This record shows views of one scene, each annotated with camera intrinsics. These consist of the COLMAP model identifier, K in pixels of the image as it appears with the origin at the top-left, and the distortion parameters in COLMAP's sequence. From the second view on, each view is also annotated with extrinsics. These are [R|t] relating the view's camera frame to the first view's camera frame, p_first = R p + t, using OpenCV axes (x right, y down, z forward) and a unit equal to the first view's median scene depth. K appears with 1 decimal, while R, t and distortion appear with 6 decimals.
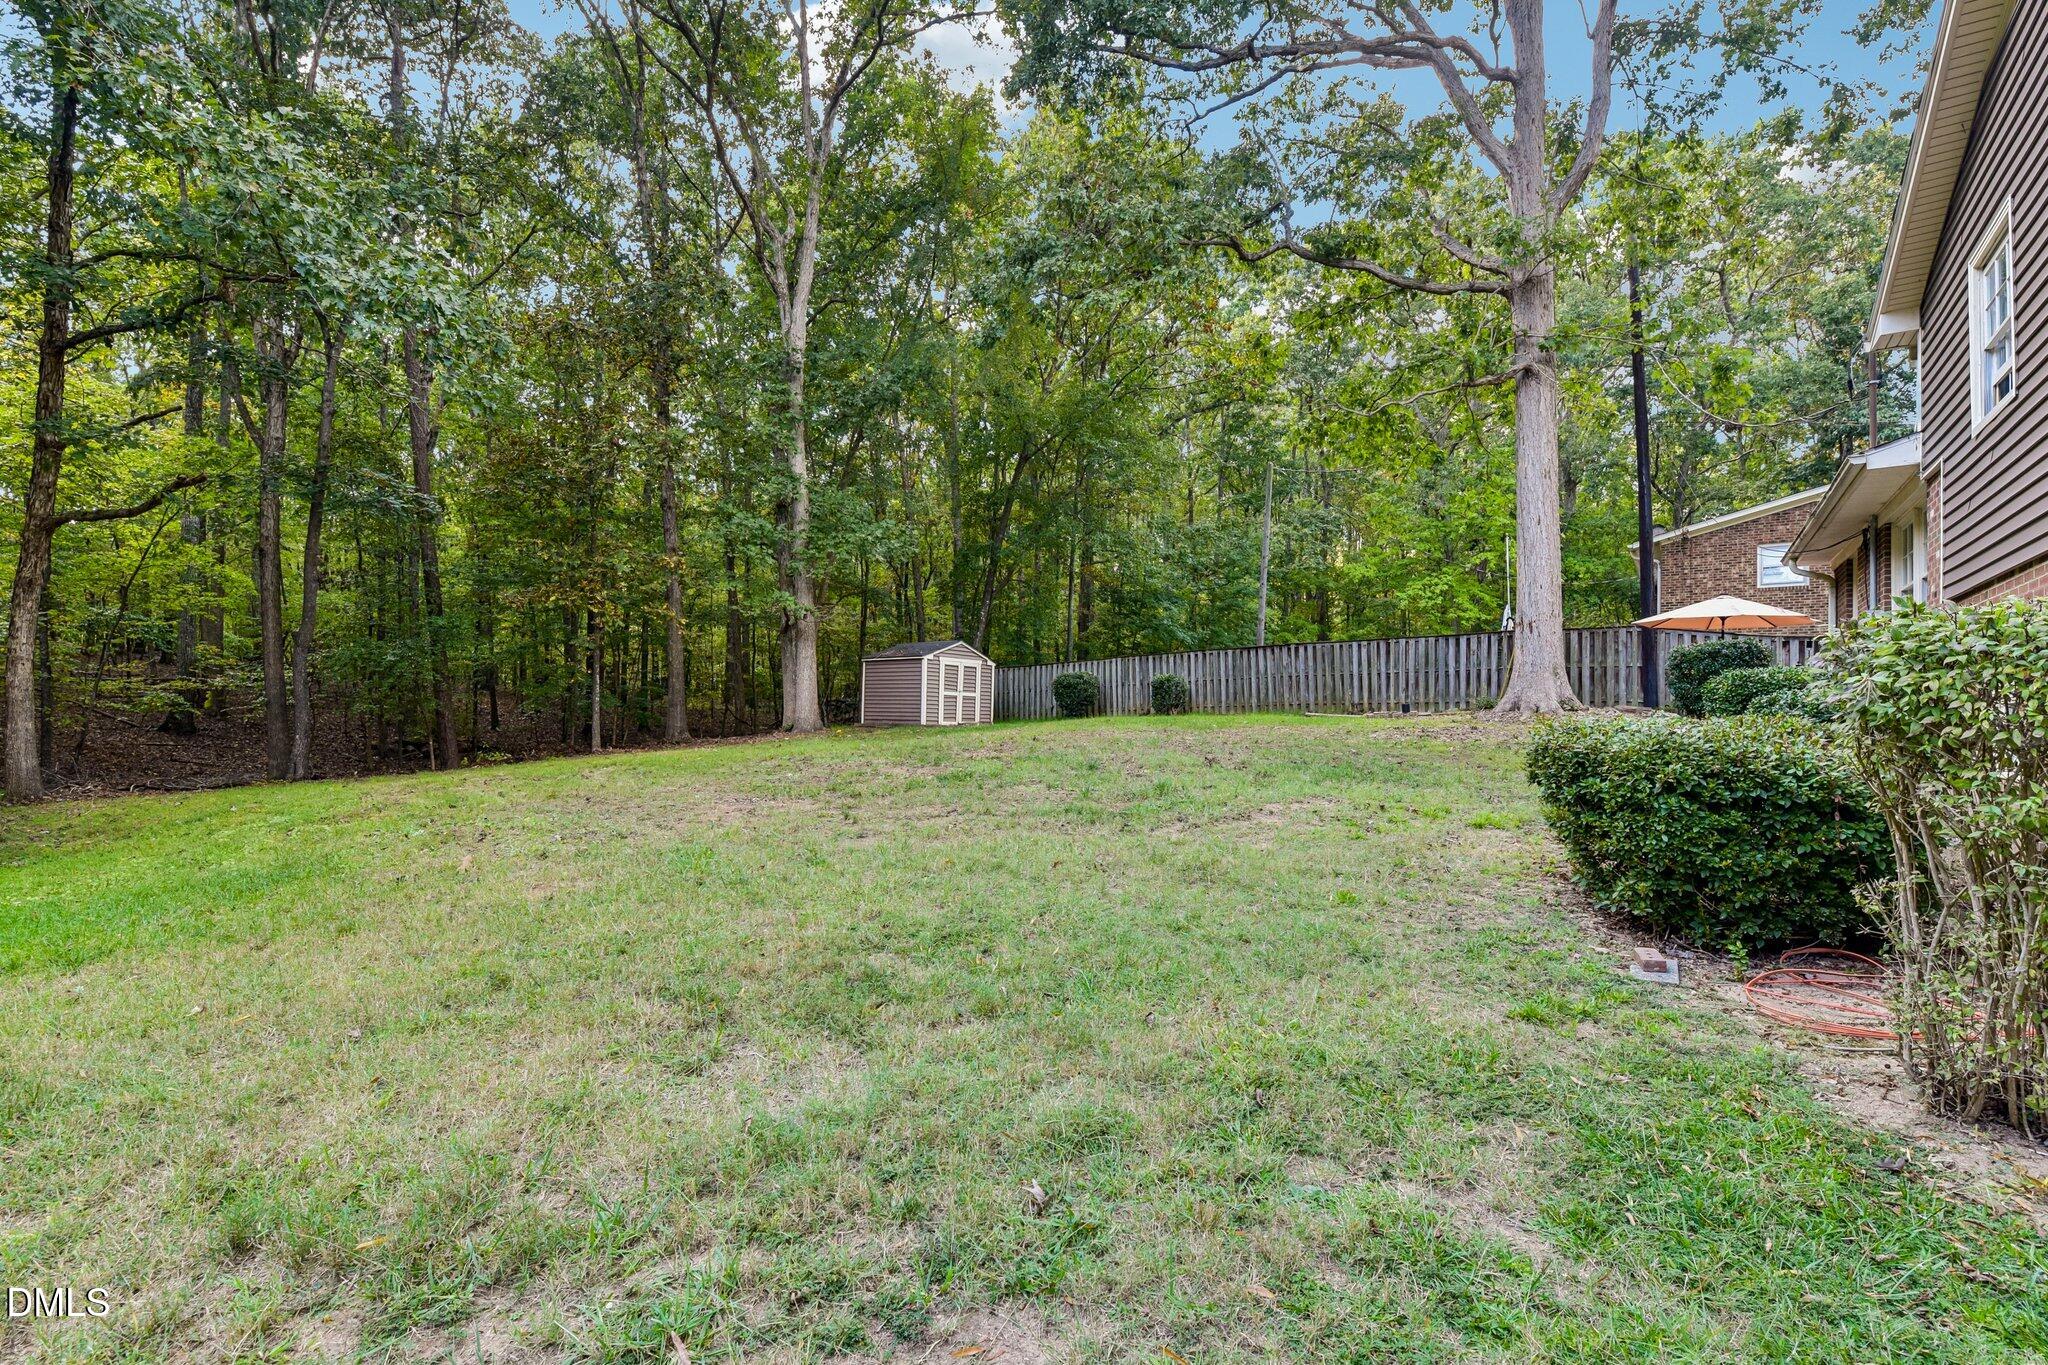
lens RADIAL K [[987.4, 0, 1024.0], [0, 987.4, 682.5], [0, 0, 1]] dist [0.018536, 0.000051]
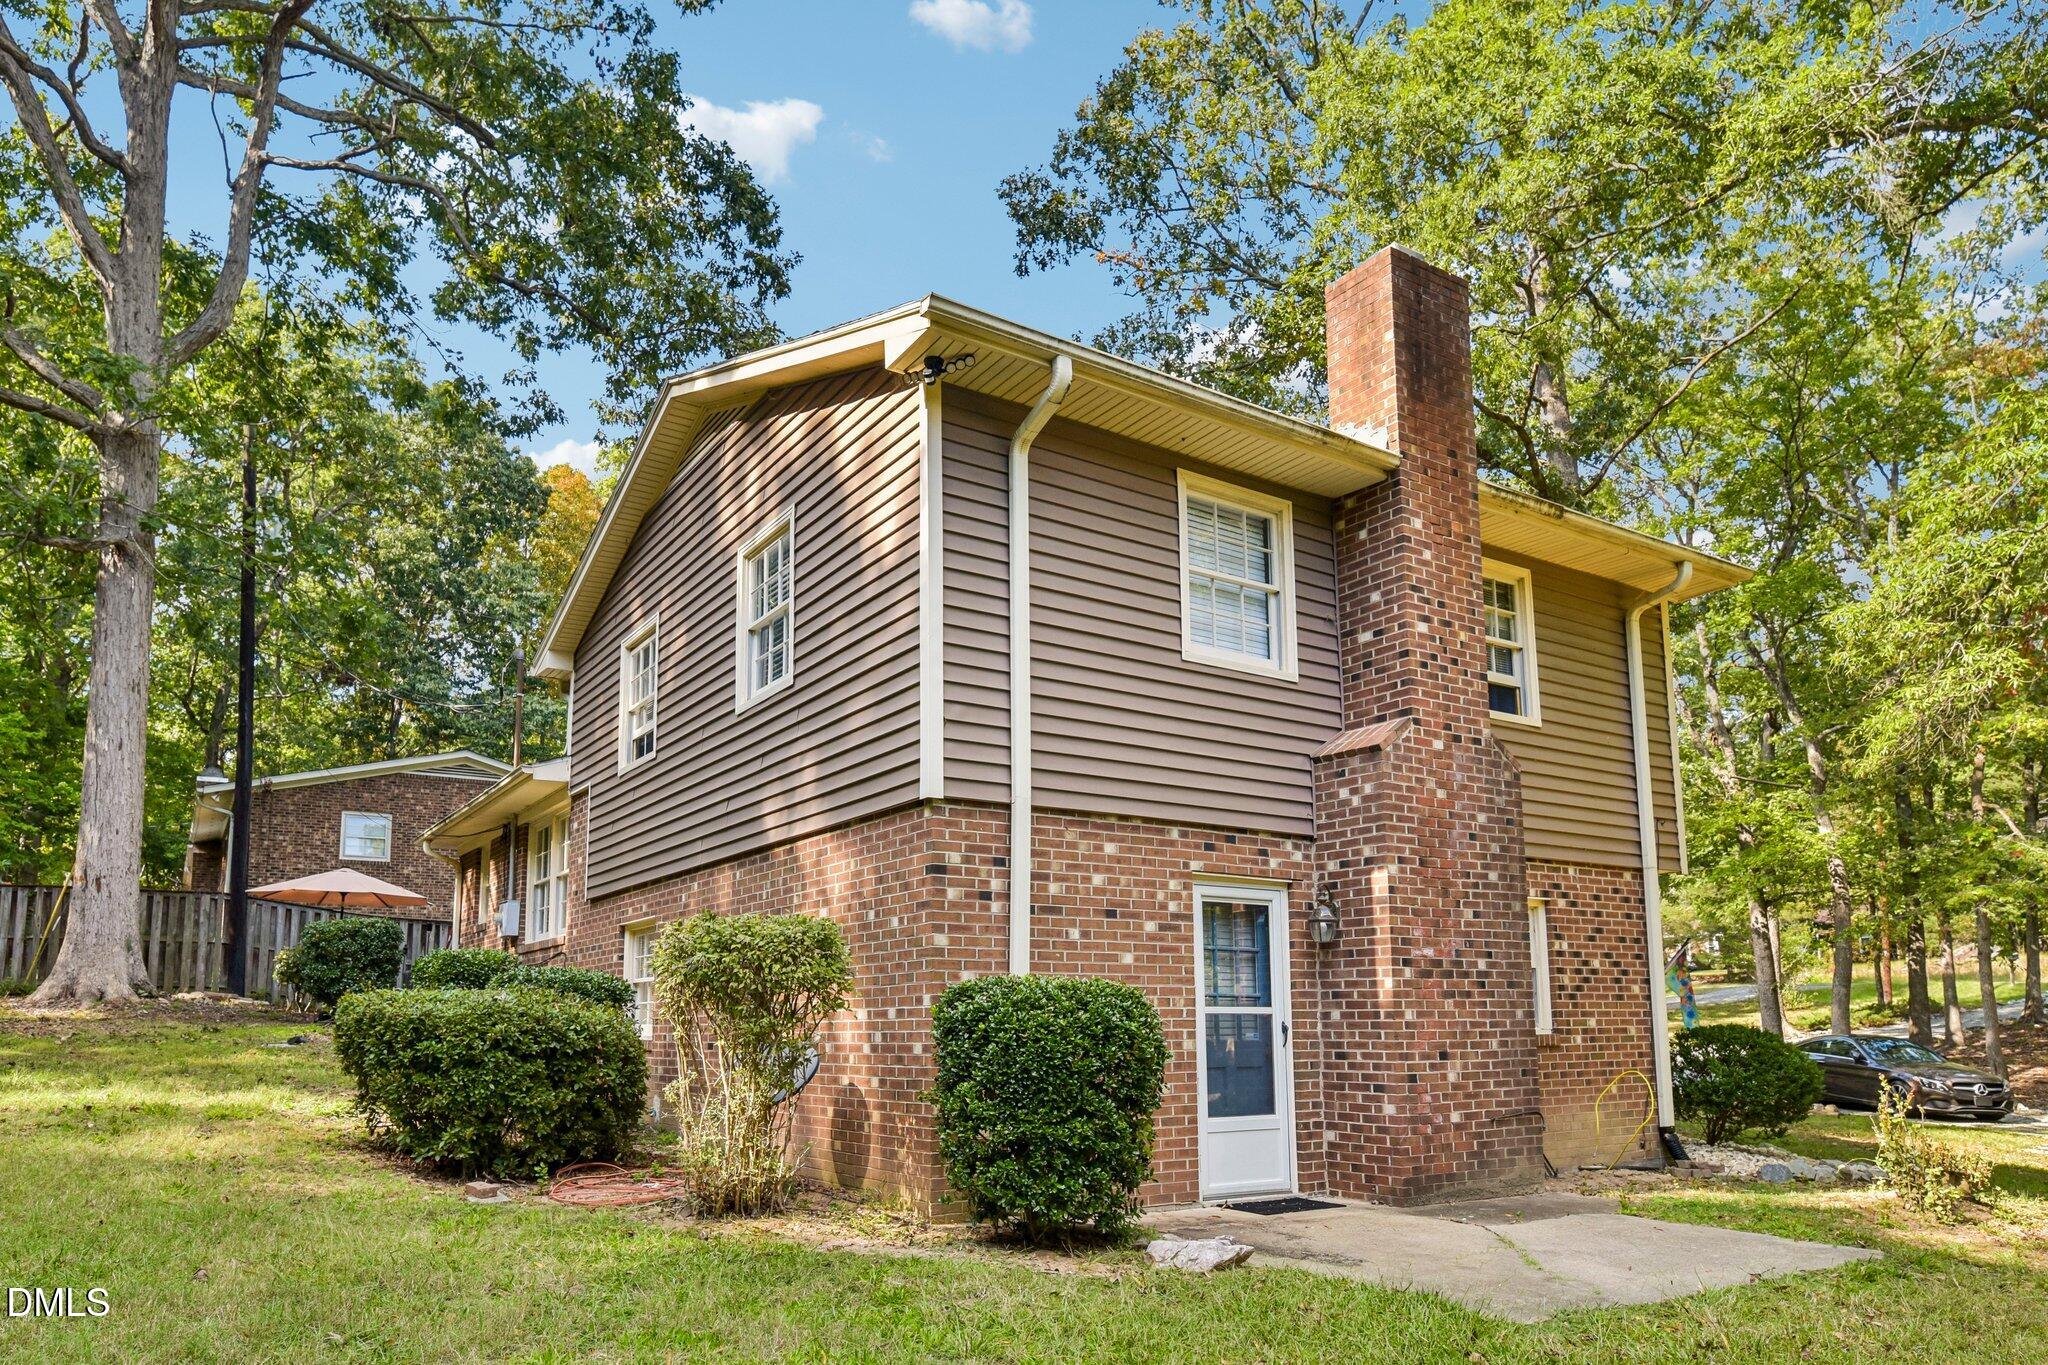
lens RADIAL K [[1321.7, 0, 1024.0], [0, 1321.7, 682.5], [0, 0, 1]] dist [-0.002689, -0.002552]
pose [[0.403725, 0.213943, 0.889514, -0.253589], [-0.021642, 0.974234, -0.224497, 0.008750], [-0.914625, 0.071384, 0.397953, -0.112016]]
